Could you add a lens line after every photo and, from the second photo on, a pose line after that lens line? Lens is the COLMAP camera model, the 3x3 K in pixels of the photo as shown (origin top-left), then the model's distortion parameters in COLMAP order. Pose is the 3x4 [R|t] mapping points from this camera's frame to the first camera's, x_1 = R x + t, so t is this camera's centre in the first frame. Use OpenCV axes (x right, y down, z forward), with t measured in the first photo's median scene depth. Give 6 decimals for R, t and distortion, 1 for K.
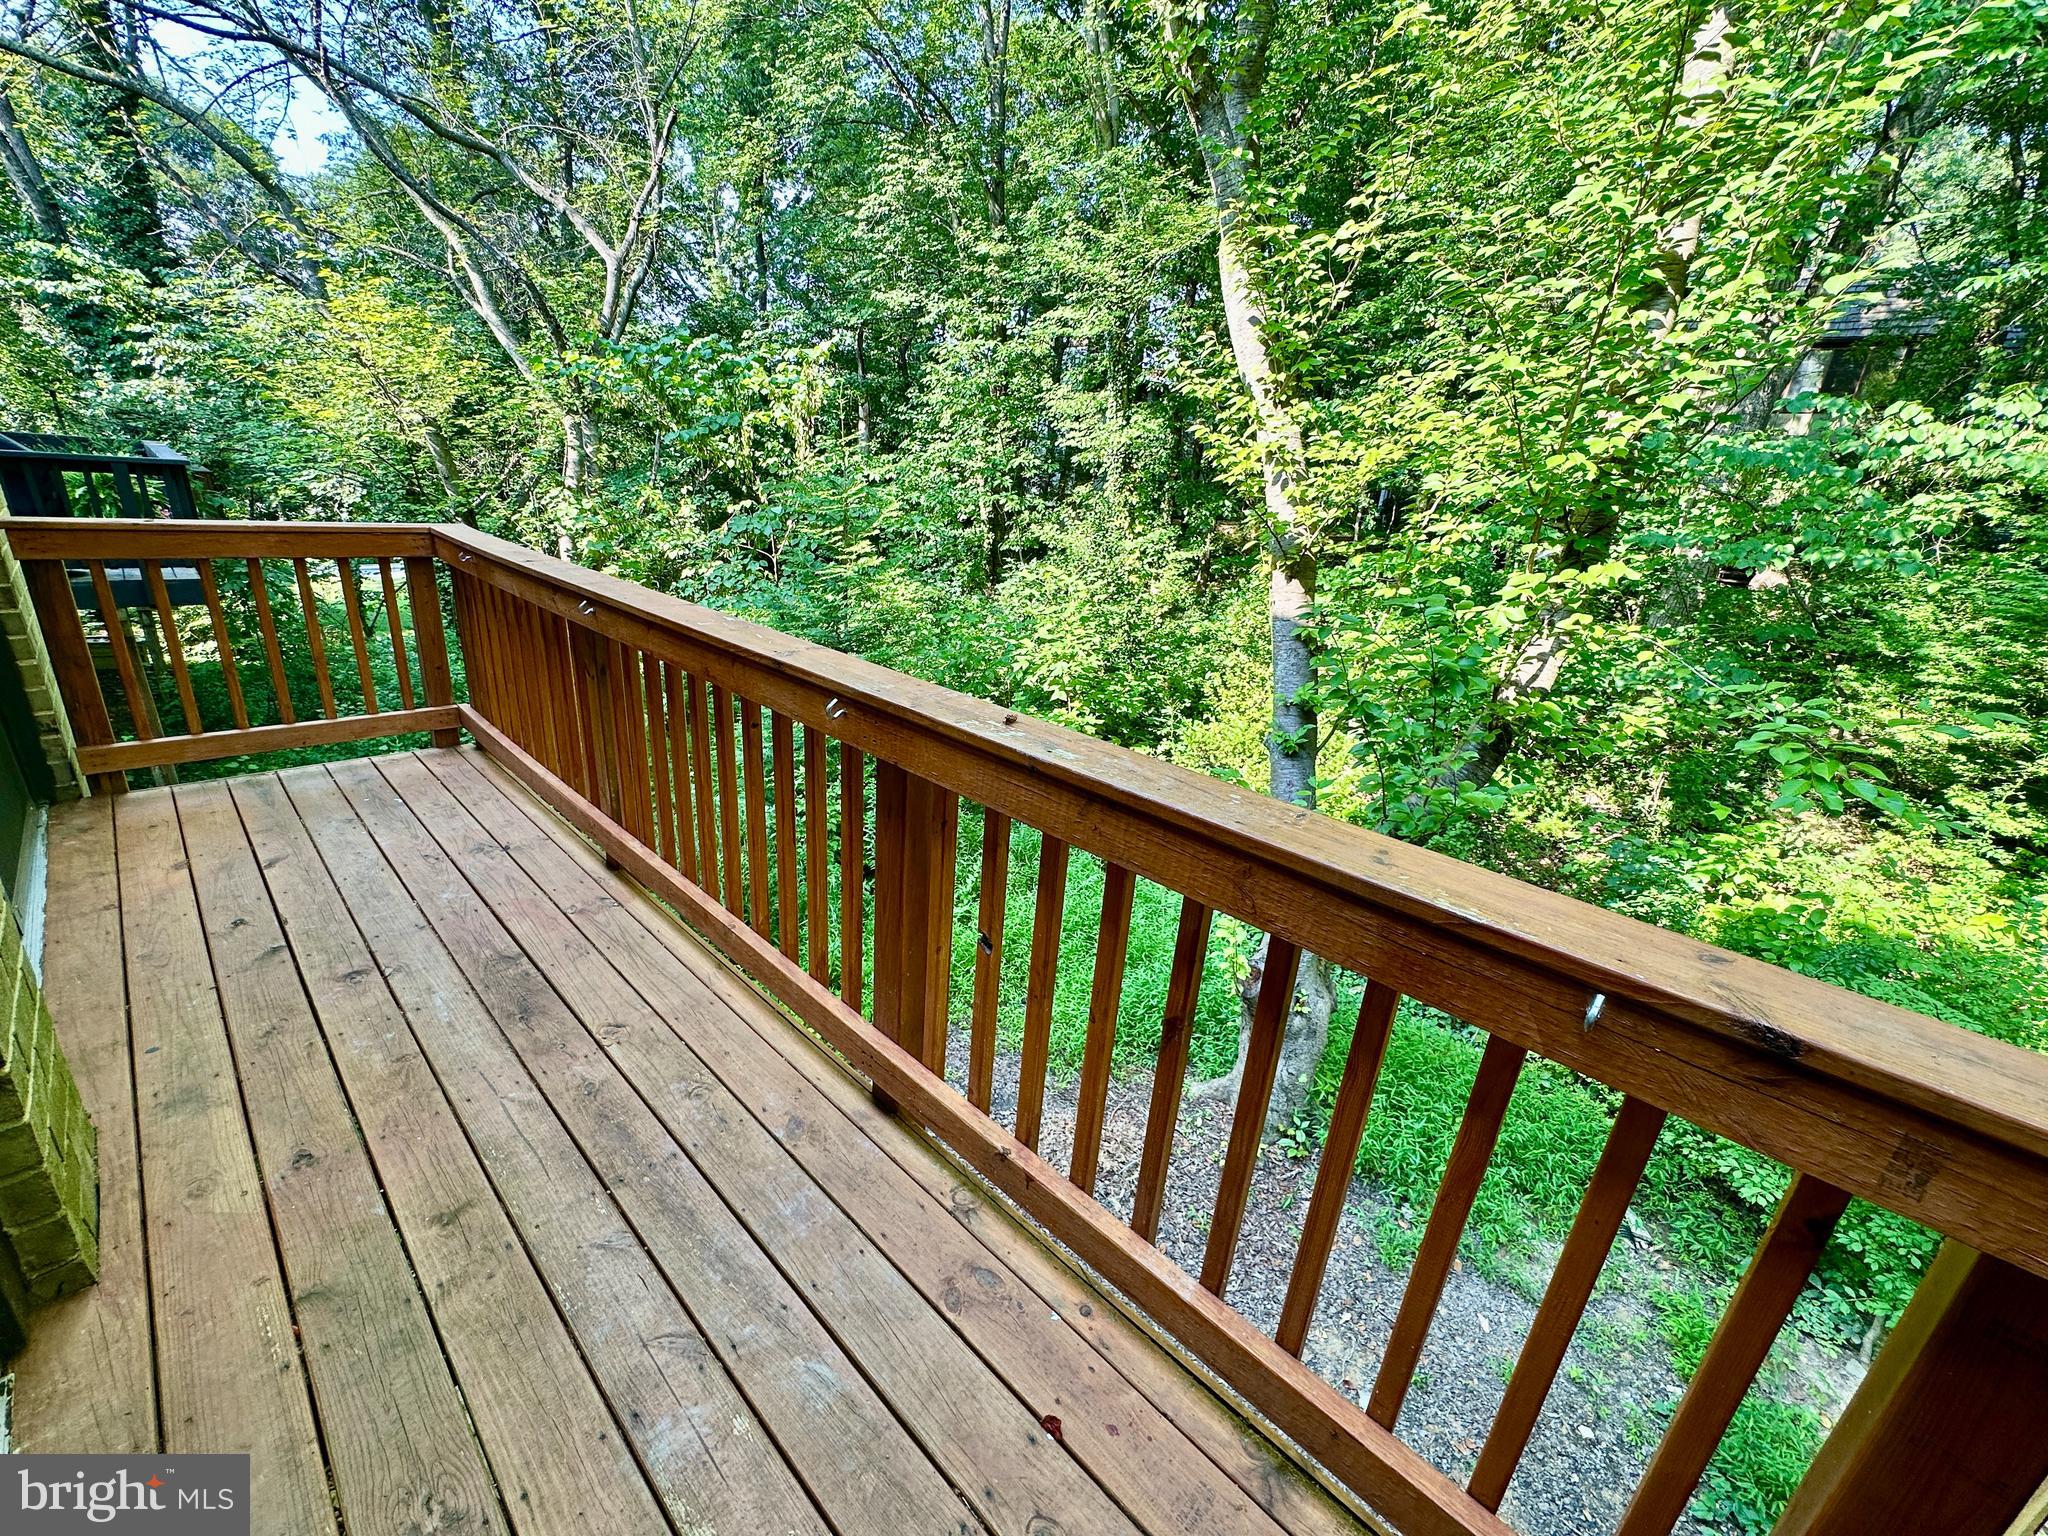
lens RADIAL K [[812.9, 0, 1024.0], [0, 812.9, 768.0], [0, 0, 1]] dist [-0.003606, 0.000295]
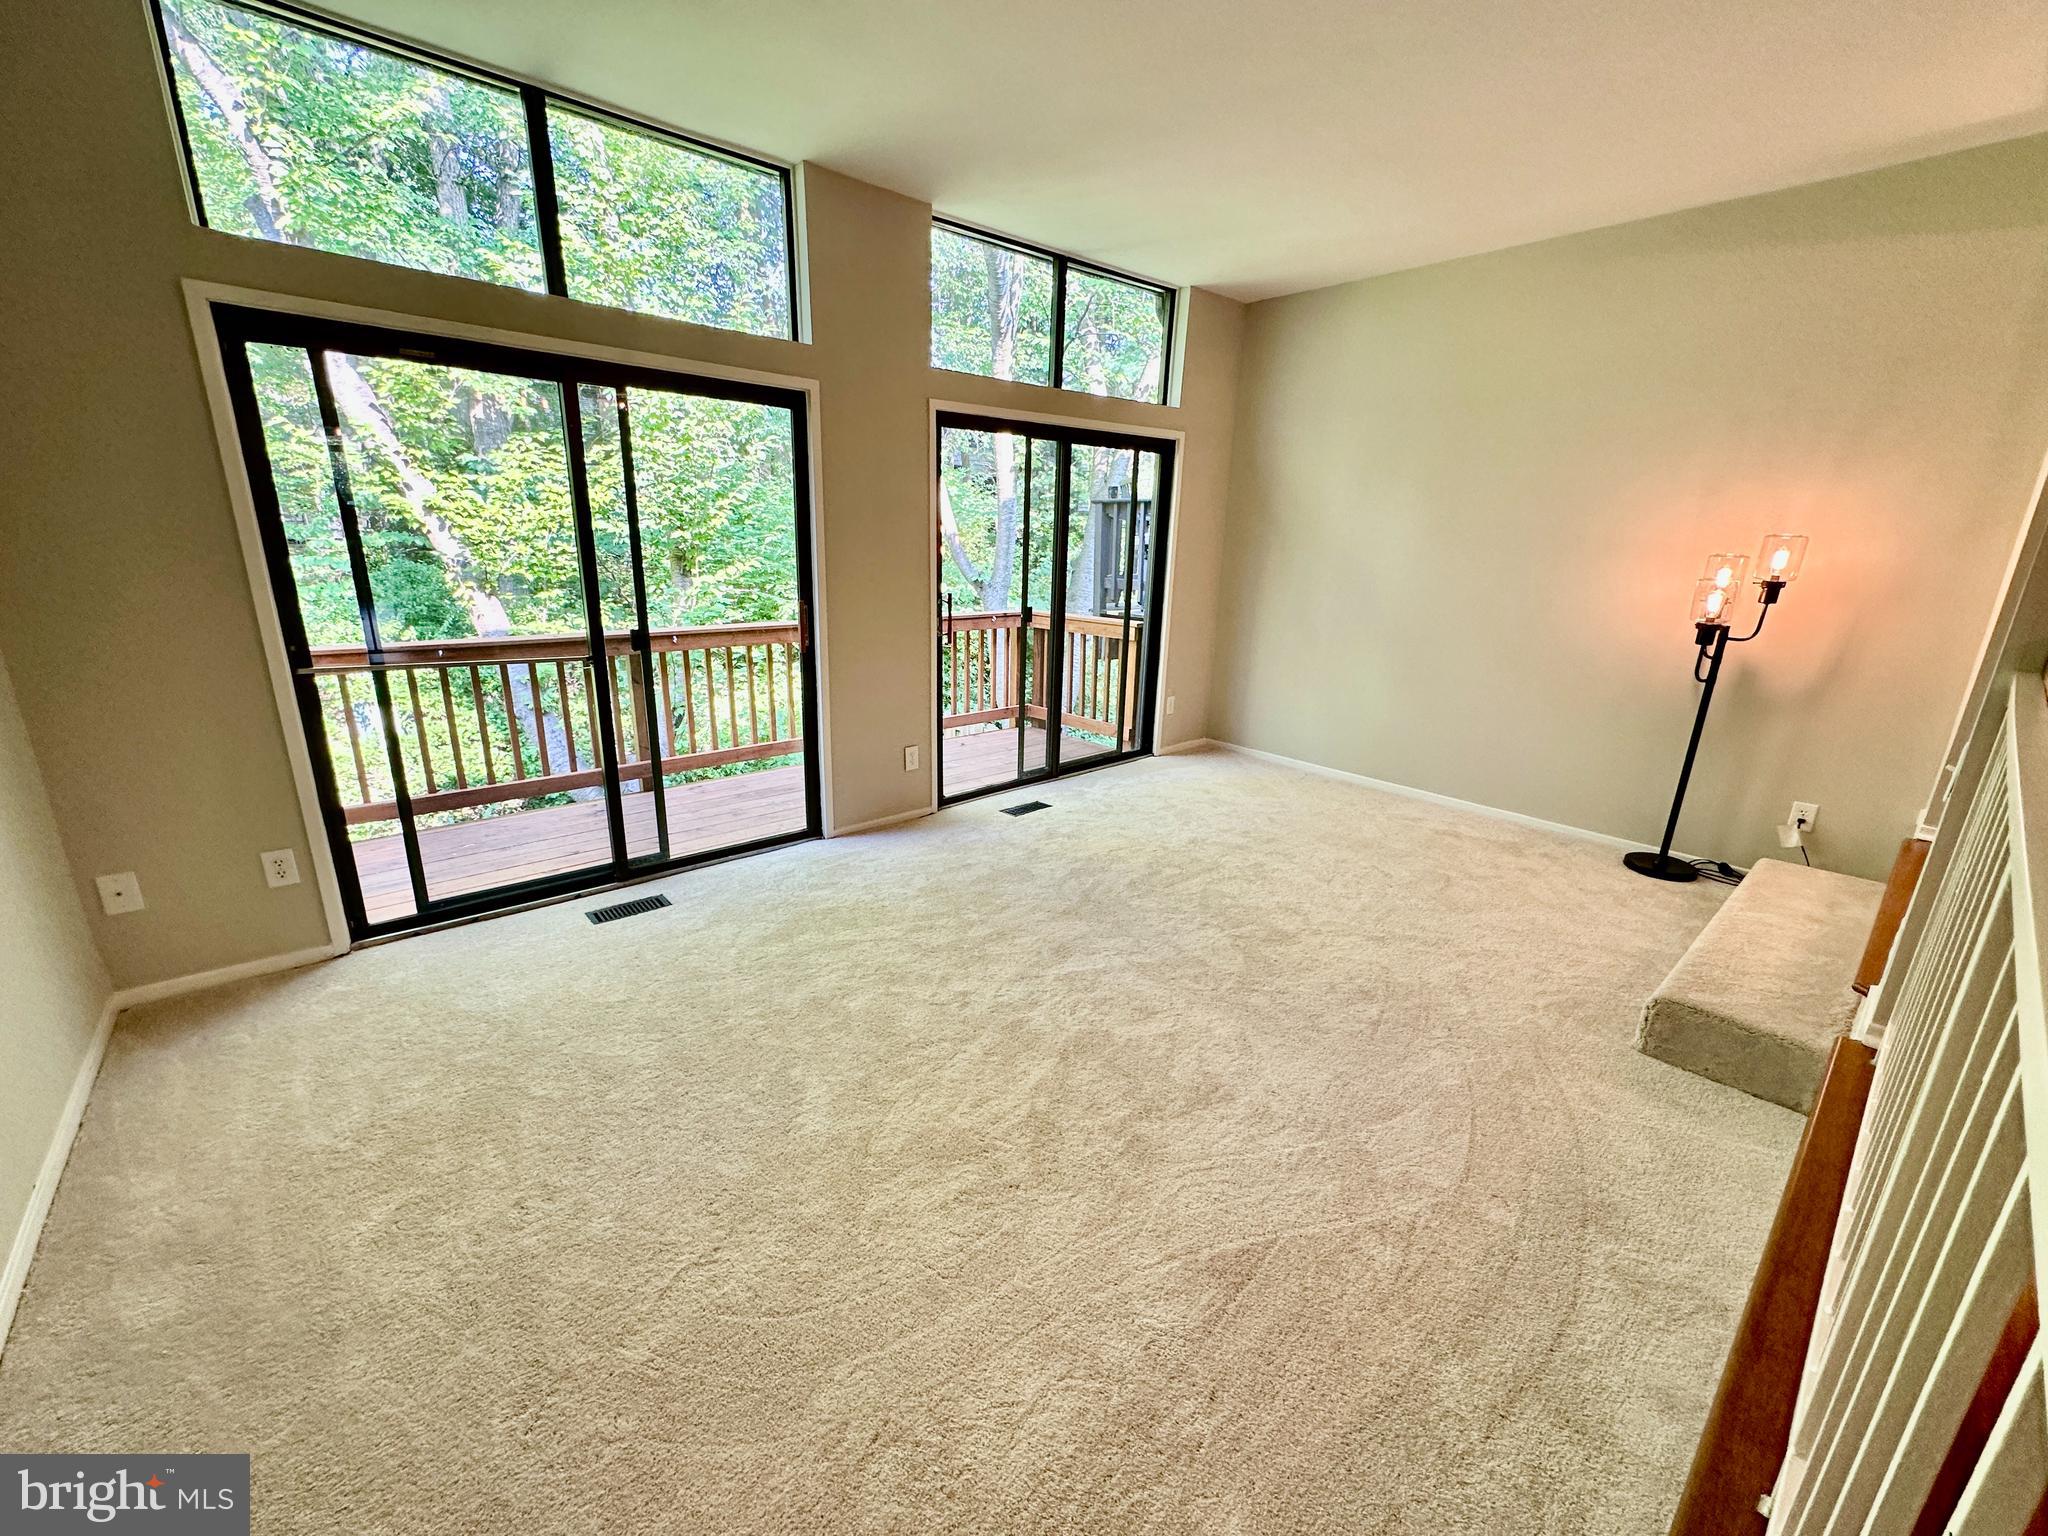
lens RADIAL K [[812.9, 0, 1024.0], [0, 812.9, 768.0], [0, 0, 1]] dist [-0.003606, 0.000295]
pose [[0.102424, -0.348751, 0.931602, -1.608094], [0.320709, 0.898096, 0.300948, -0.151967], [-0.941624, 0.267949, 0.203834, -0.126641]]
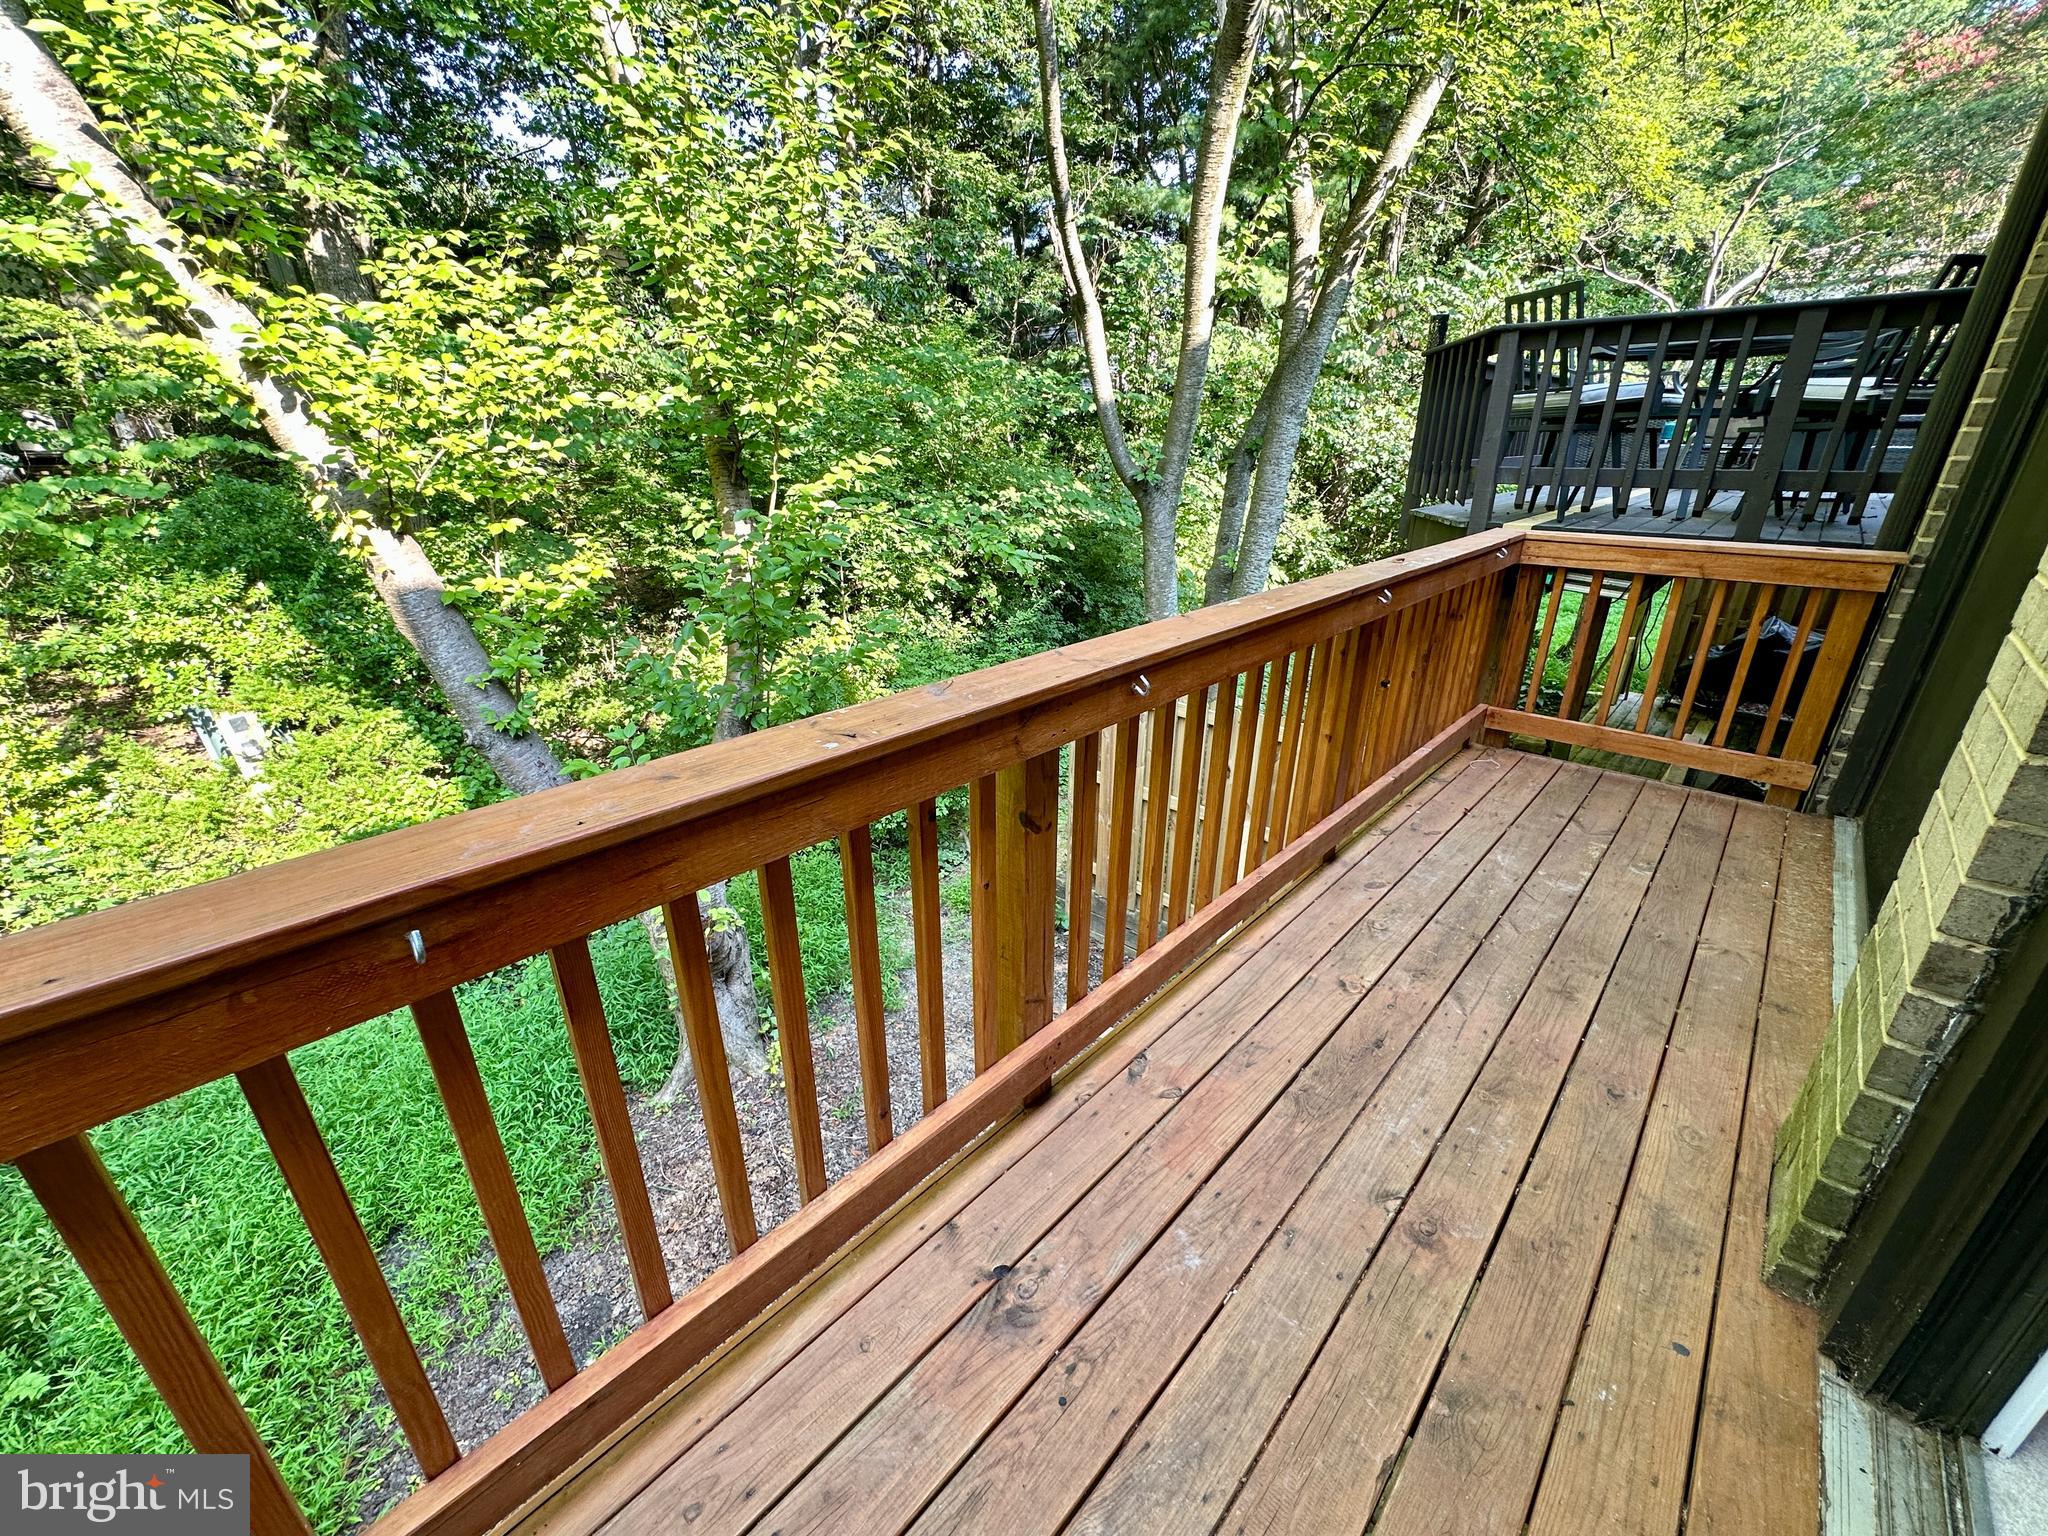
lens RADIAL K [[812.9, 0, 1024.0], [0, 812.9, 768.0], [0, 0, 1]] dist [-0.003606, 0.000295]
pose [[-0.001063, -0.452091, 0.891971, -0.739739], [0.336770, 0.839707, 0.426002, -0.289791], [-0.941586, 0.300842, 0.151358, 0.641080]]
